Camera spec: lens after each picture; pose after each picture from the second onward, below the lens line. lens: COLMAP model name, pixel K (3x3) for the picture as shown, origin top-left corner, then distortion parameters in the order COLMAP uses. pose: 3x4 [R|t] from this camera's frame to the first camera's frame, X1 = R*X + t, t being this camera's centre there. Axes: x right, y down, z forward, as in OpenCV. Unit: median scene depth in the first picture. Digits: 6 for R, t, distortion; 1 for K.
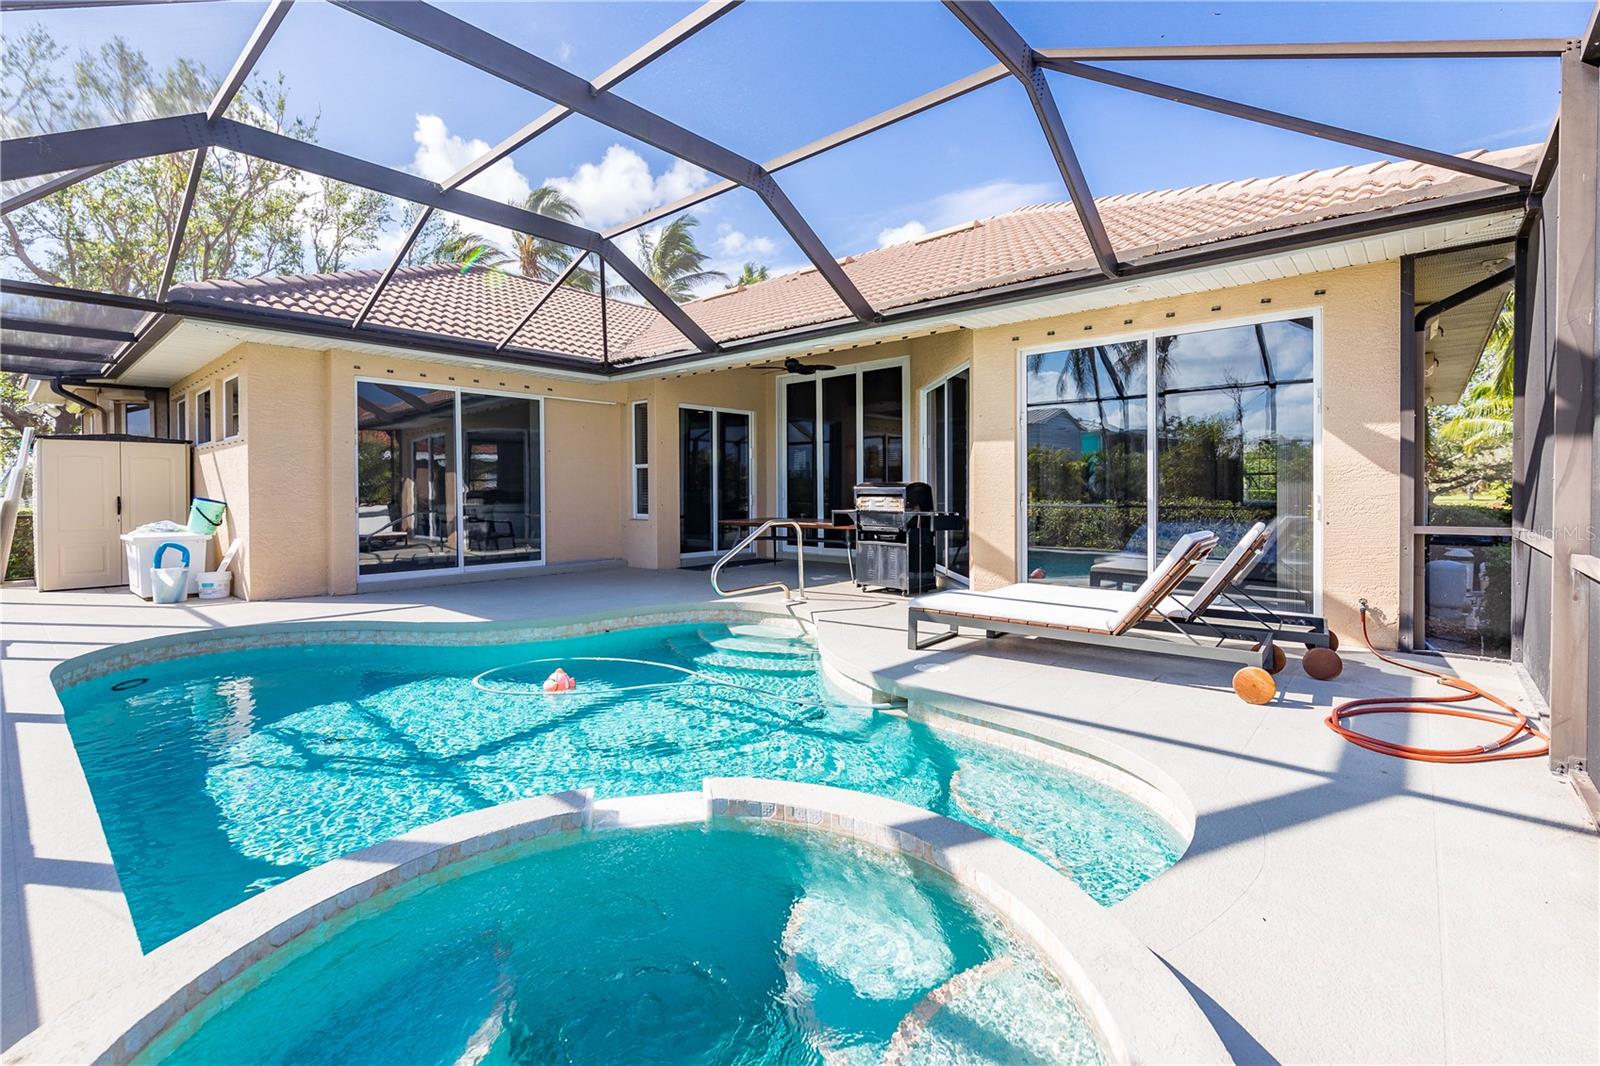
lens RADIAL K [[737.7, 0, 808.9], [0, 737.7, 495.2], [0, 0, 1]] dist [0.002942, 0.000383]
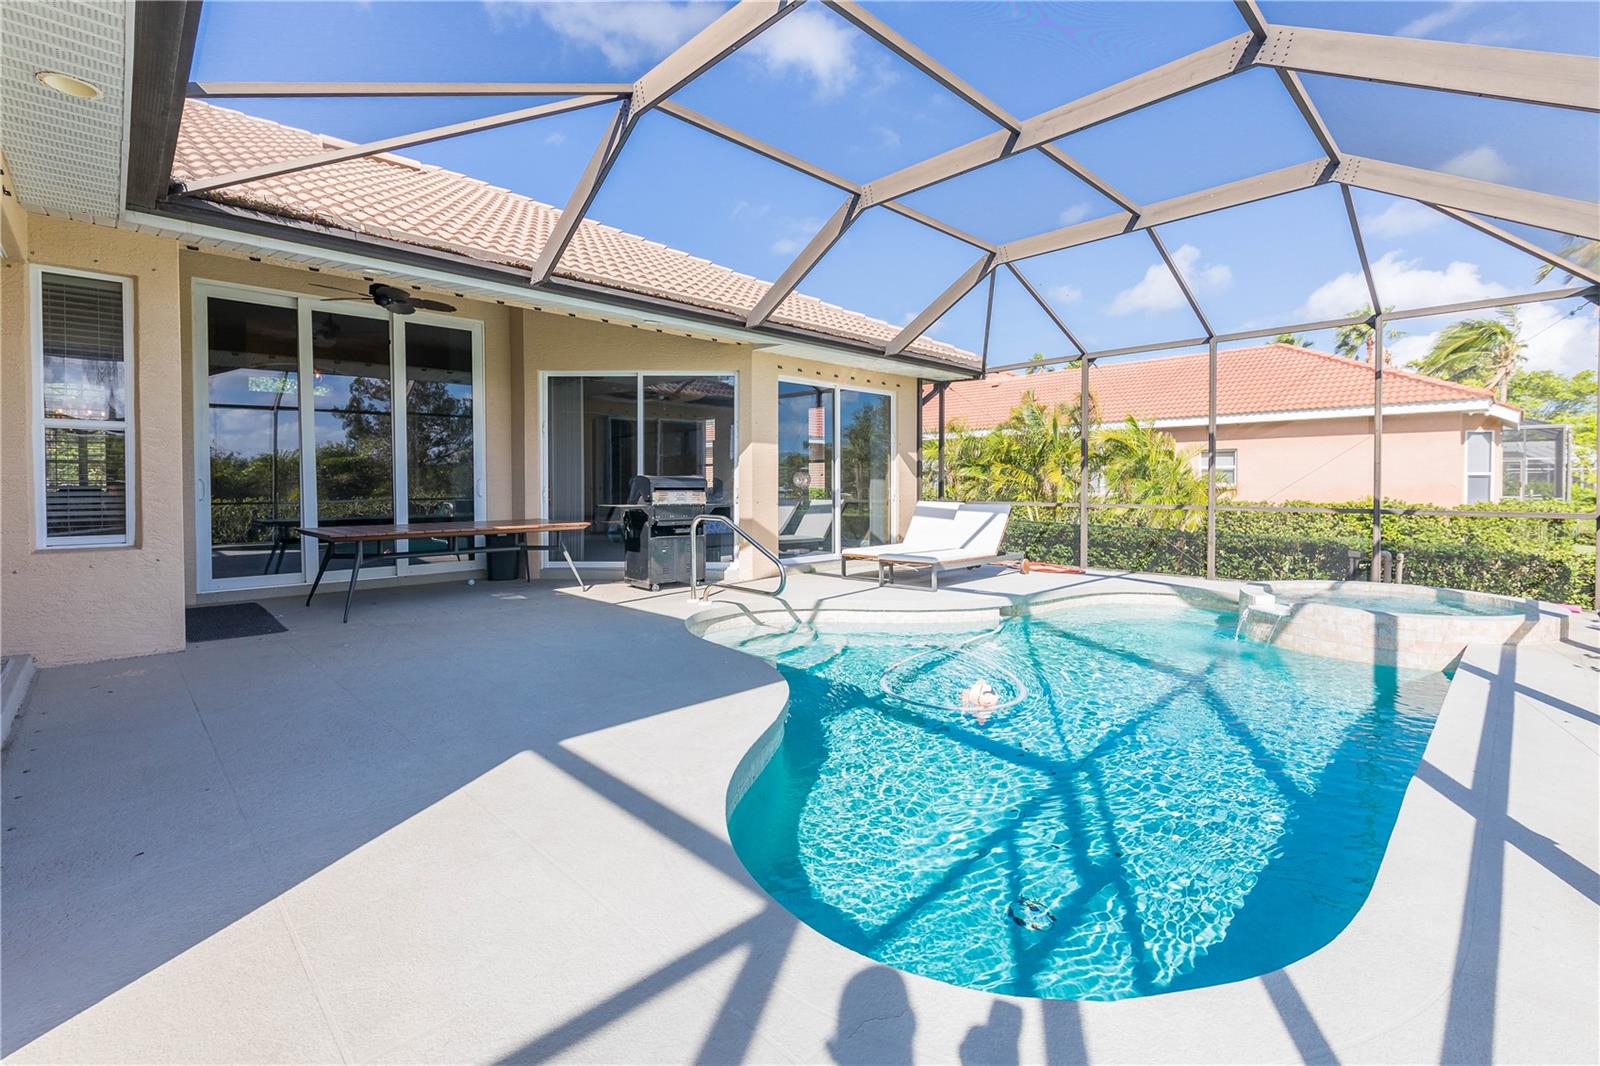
lens RADIAL K [[737.7, 0, 808.9], [0, 737.7, 495.2], [0, 0, 1]] dist [0.002942, 0.000383]
pose [[0.038885, -0.010882, 0.999184, -0.827069], [0.006122, 0.999925, 0.010651, -0.000659], [-0.999225, 0.005703, 0.038949, 0.734072]]
